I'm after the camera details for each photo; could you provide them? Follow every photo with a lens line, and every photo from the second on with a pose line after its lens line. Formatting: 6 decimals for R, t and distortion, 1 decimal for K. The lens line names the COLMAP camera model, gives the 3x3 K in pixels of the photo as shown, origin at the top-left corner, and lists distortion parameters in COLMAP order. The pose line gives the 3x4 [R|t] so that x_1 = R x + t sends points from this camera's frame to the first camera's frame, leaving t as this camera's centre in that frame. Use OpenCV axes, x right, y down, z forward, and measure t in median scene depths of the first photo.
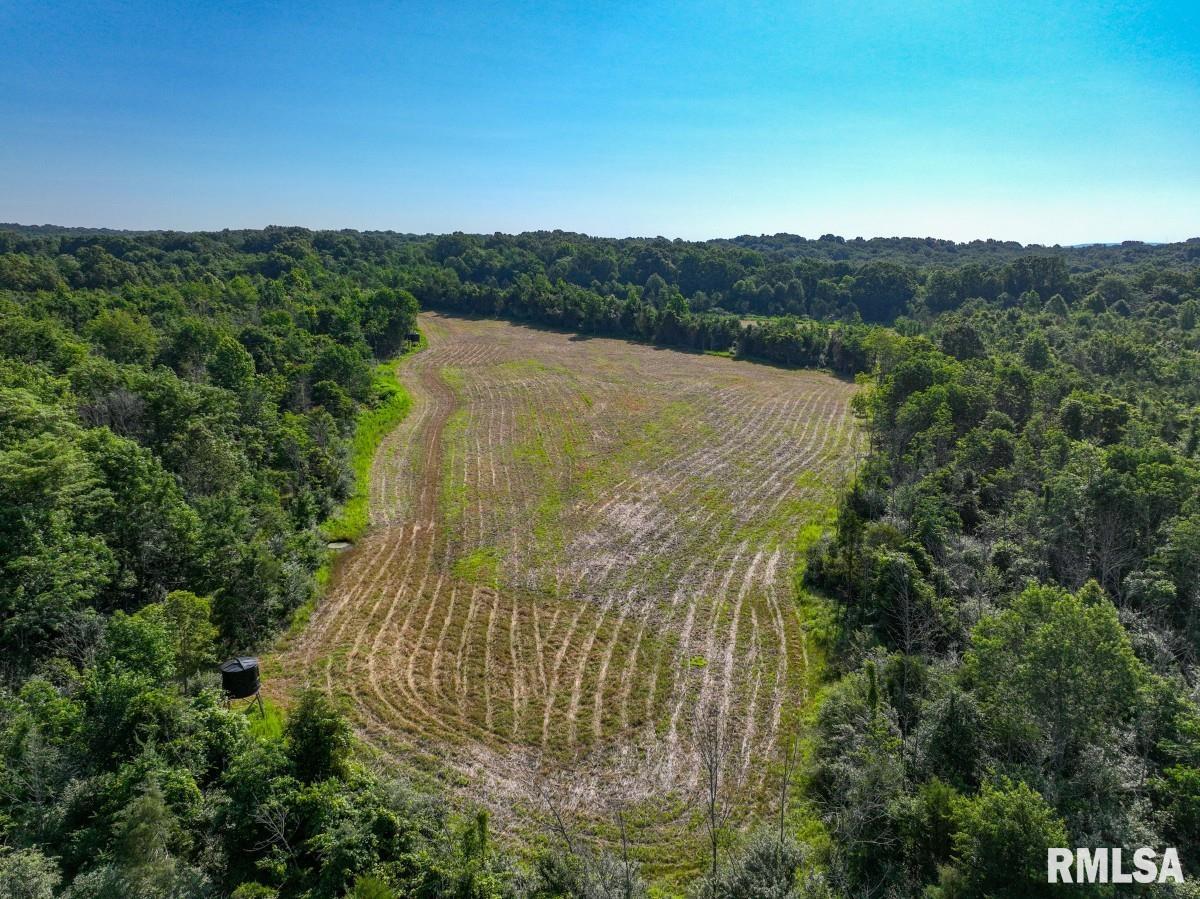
lens RADIAL K [[837.8, 0, 603.8], [0, 837.8, 445.5], [0, 0, 1]] dist [0.022470, -0.008765]
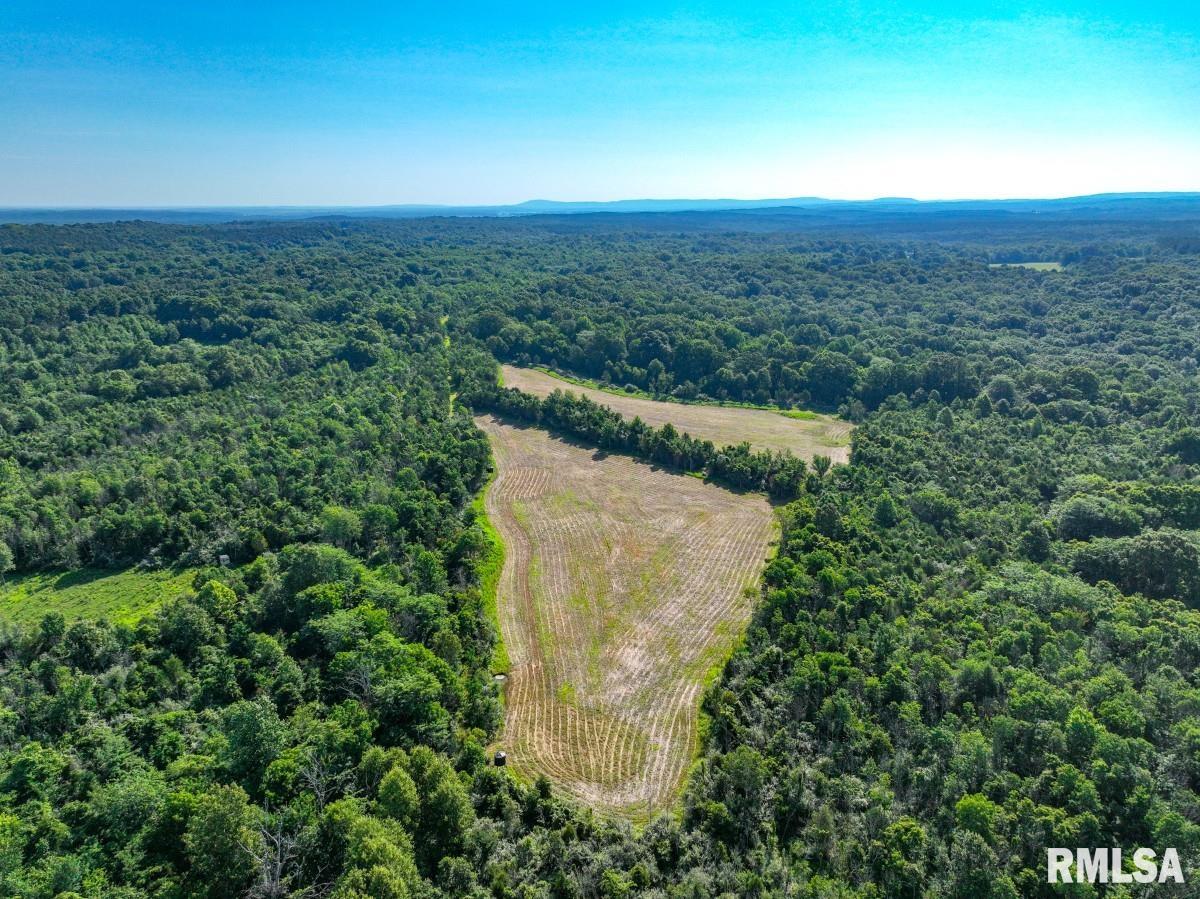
lens RADIAL K [[837.8, 0, 596.2], [0, 837.8, 453.1], [0, 0, 1]] dist [0.022470, -0.008765]
pose [[0.999644, -0.012810, -0.023398, -0.005310], [0.014318, 0.997753, 0.065452, -0.768463], [0.022507, -0.065763, 0.997581, -1.461657]]
